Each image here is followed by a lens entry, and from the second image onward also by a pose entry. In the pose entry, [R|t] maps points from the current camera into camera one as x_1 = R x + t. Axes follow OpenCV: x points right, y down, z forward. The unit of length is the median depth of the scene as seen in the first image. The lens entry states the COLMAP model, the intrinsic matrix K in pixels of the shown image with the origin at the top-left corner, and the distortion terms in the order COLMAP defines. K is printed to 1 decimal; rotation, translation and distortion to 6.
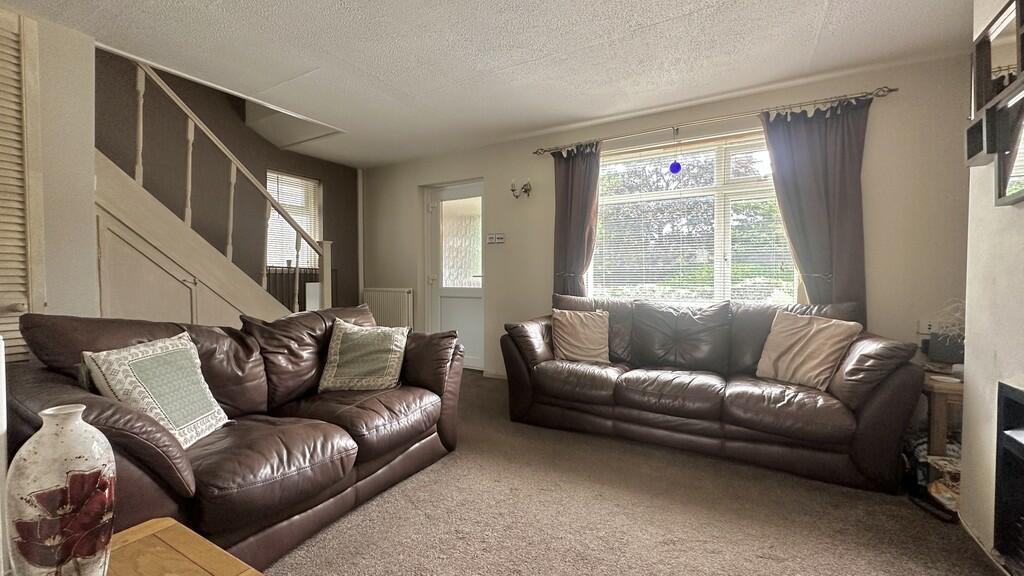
lens RADIAL K [[407.6, 0, 512.0], [0, 407.6, 288.0], [0, 0, 1]] dist [-0.001531, -0.000045]
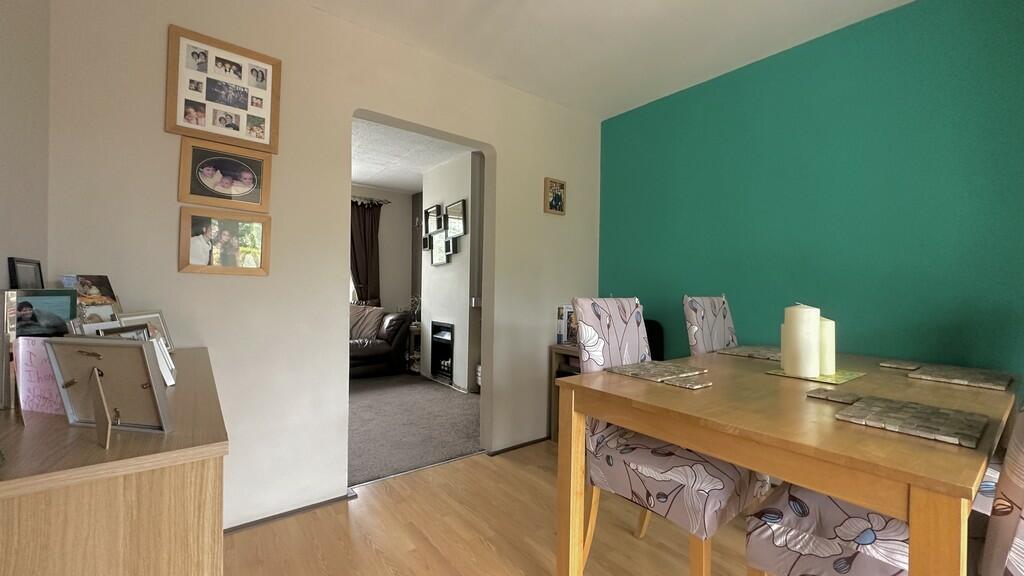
lens RADIAL K [[417.4, 0, 516.6], [0, 417.4, 299.0], [0, 0, 1]] dist [-0.001127, -0.000116]
pose [[0.382714, -0.012938, 0.923776, -0.907872], [0.006683, 0.999915, 0.011235, 0.013755], [-0.923843, 0.001874, 0.382768, -0.505011]]
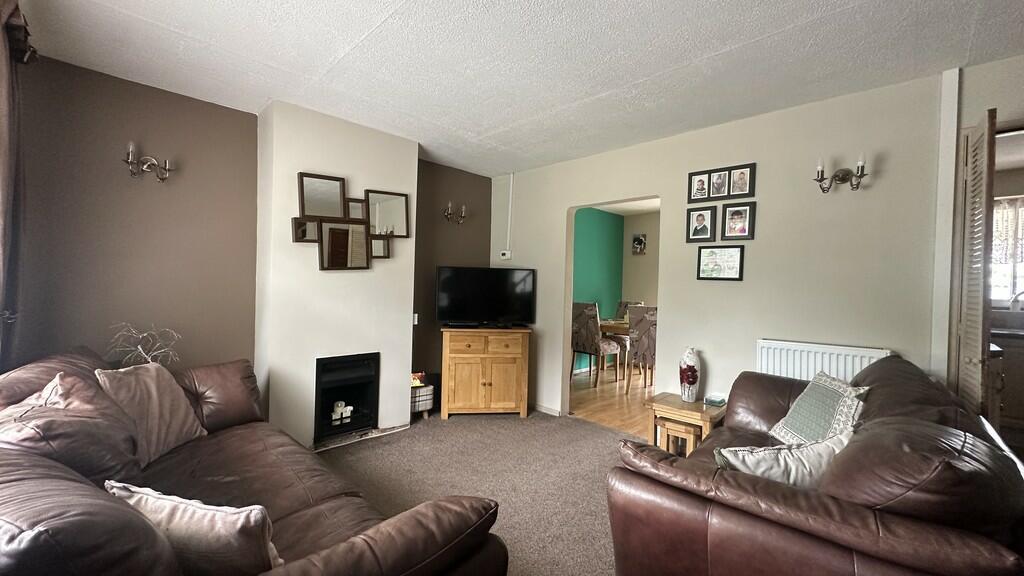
lens RADIAL K [[407.6, 0, 512.0], [0, 407.6, 288.0], [0, 0, 1]] dist [-0.001531, -0.000045]
pose [[-0.966925, -0.026567, 0.253675, -0.122953], [-0.018344, 0.999228, 0.034727, -0.115691], [-0.254402, 0.028925, -0.966666, 1.537041]]
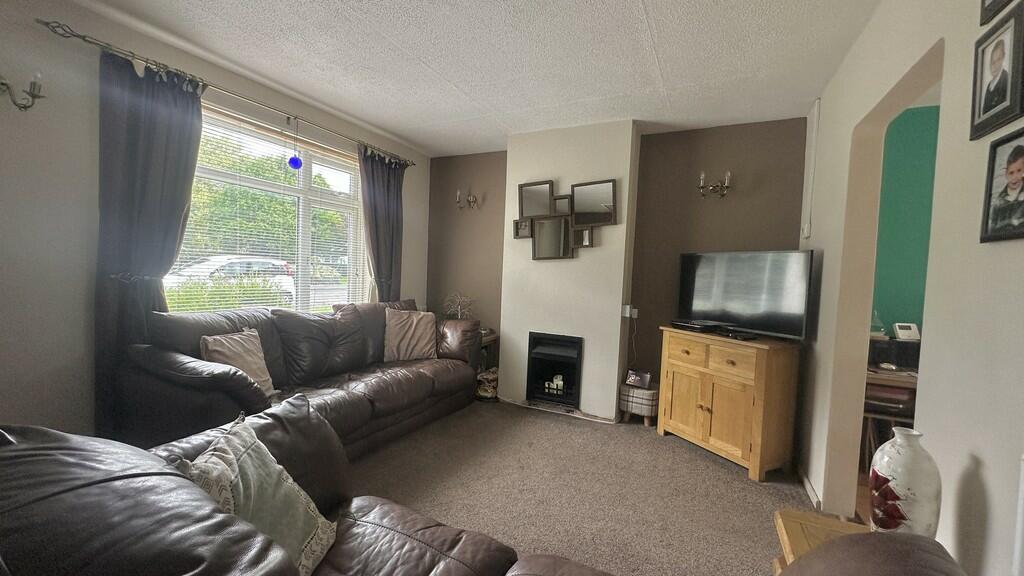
lens RADIAL K [[407.6, 0, 512.0], [0, 407.6, 288.0], [0, 0, 1]] dist [-0.001531, -0.000045]
pose [[-0.063206, -0.039813, 0.997206, -0.713138], [-0.015518, 0.999122, 0.038906, -0.072579], [-0.997880, -0.013015, -0.063768, 0.726108]]
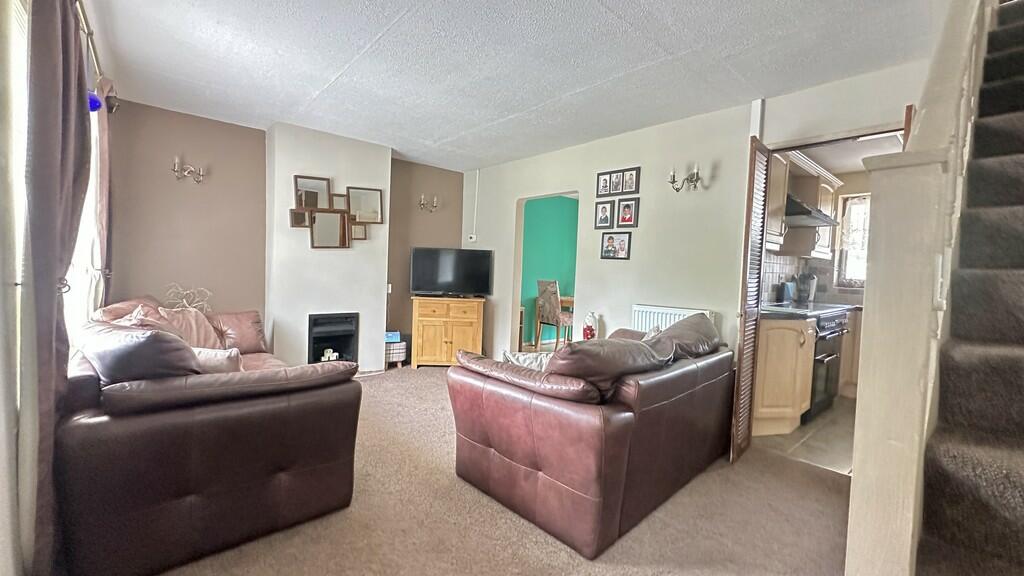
lens RADIAL K [[413.8, 0, 512.0], [0, 413.8, 288.0], [0, 0, 1]] dist [-0.000499, -0.000010]
pose [[-0.945911, -0.051219, 0.320357, -0.528747], [-0.029233, 0.996898, 0.073071, -0.103595], [-0.323106, 0.059754, -0.944474, 1.798709]]
